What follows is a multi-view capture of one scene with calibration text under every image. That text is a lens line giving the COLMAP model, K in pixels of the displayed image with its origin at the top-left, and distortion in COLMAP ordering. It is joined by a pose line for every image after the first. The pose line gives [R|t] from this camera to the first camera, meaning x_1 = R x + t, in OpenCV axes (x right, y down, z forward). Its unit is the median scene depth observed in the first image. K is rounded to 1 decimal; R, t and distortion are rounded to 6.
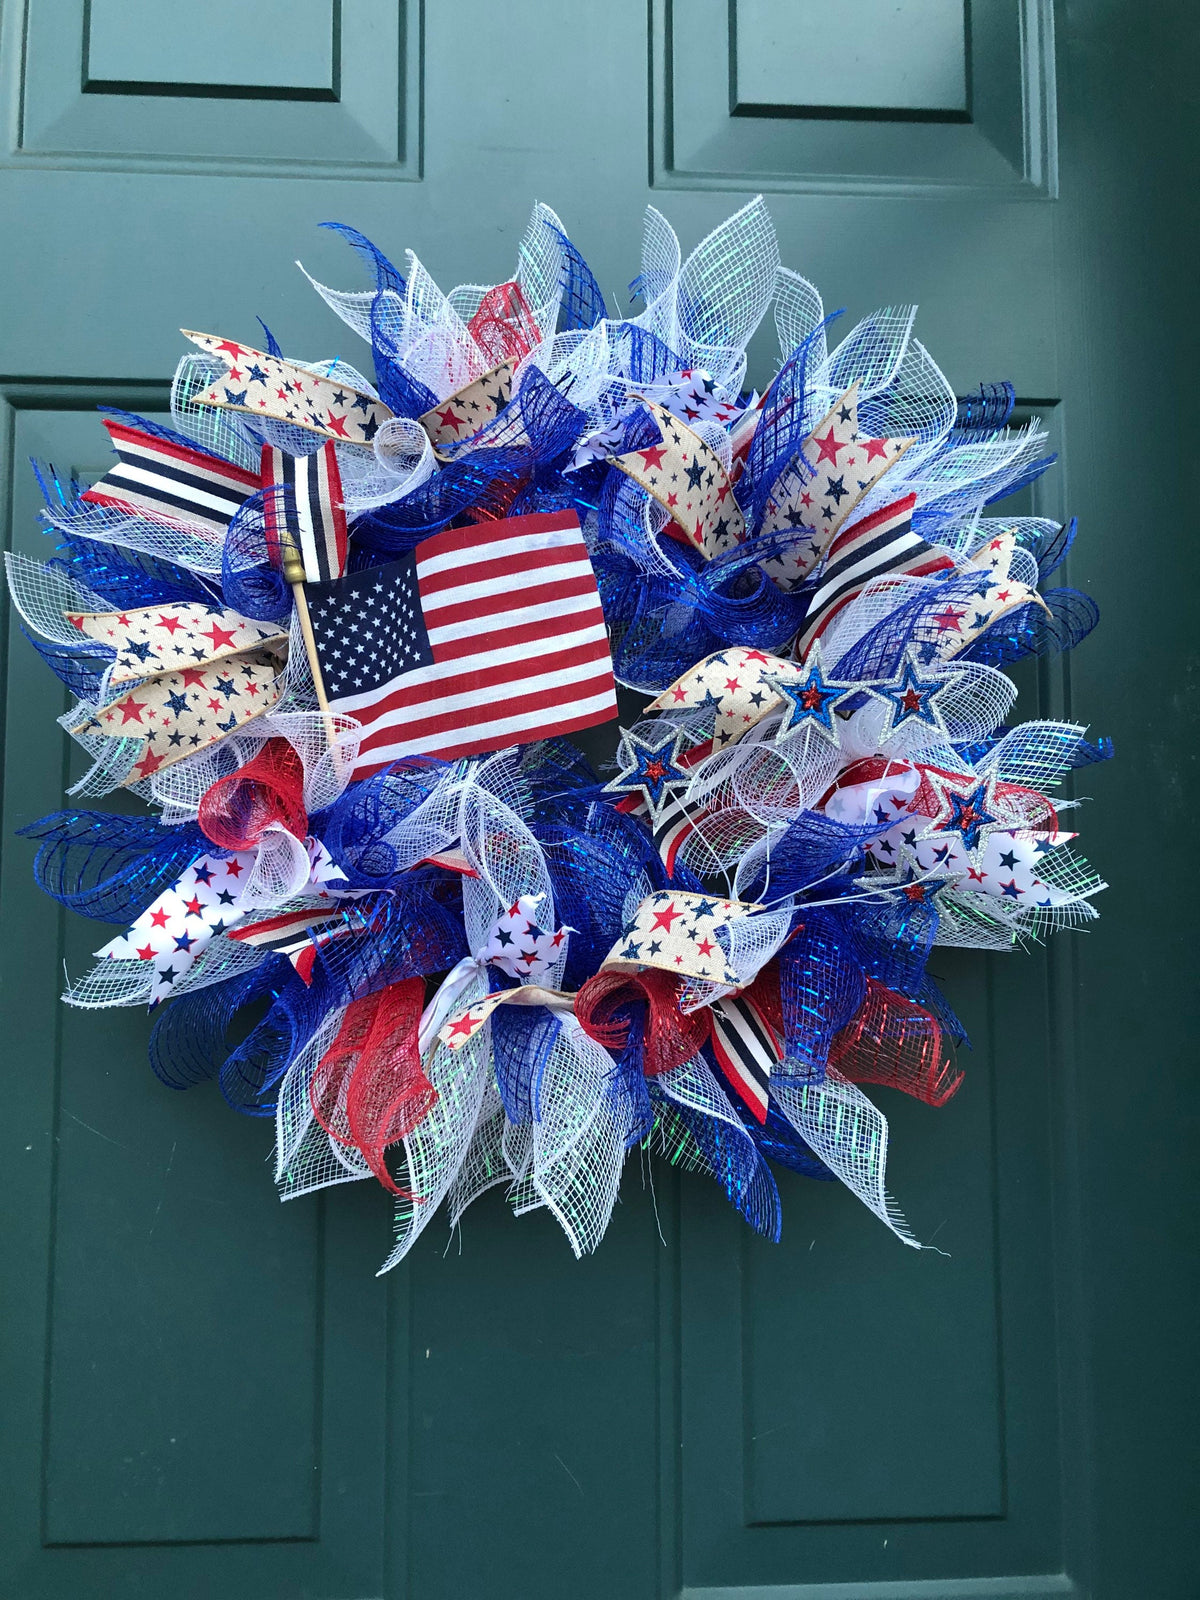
lens RADIAL K [[1335.6, 0, 600.0], [0, 1335.6, 884.3], [0, 0, 1]] dist [0.124579, -0.287254]
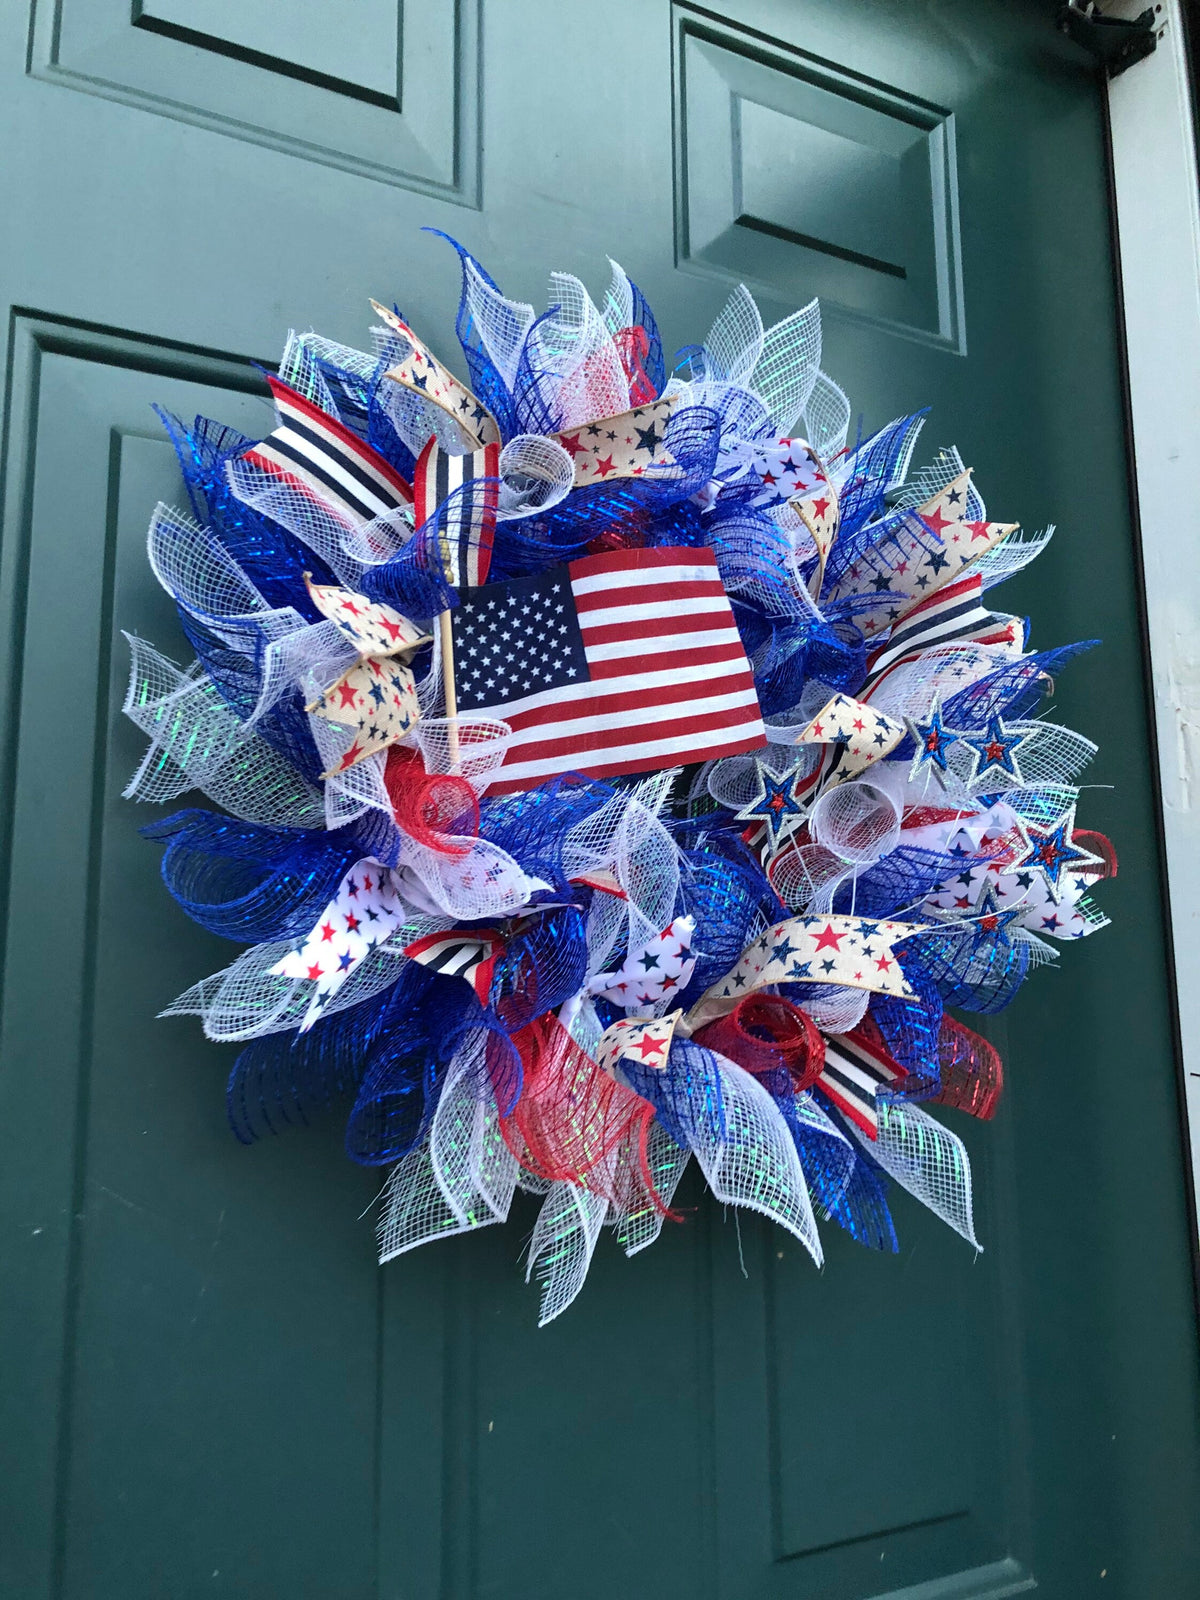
lens RADIAL K [[1335.6, 0, 600.0], [0, 1335.6, 884.3], [0, 0, 1]] dist [0.124579, -0.287254]
pose [[0.905061, 0.033260, 0.423979, -0.529540], [0.006790, 0.995680, -0.092605, 0.075117], [-0.425227, 0.086692, 0.900925, 0.125935]]
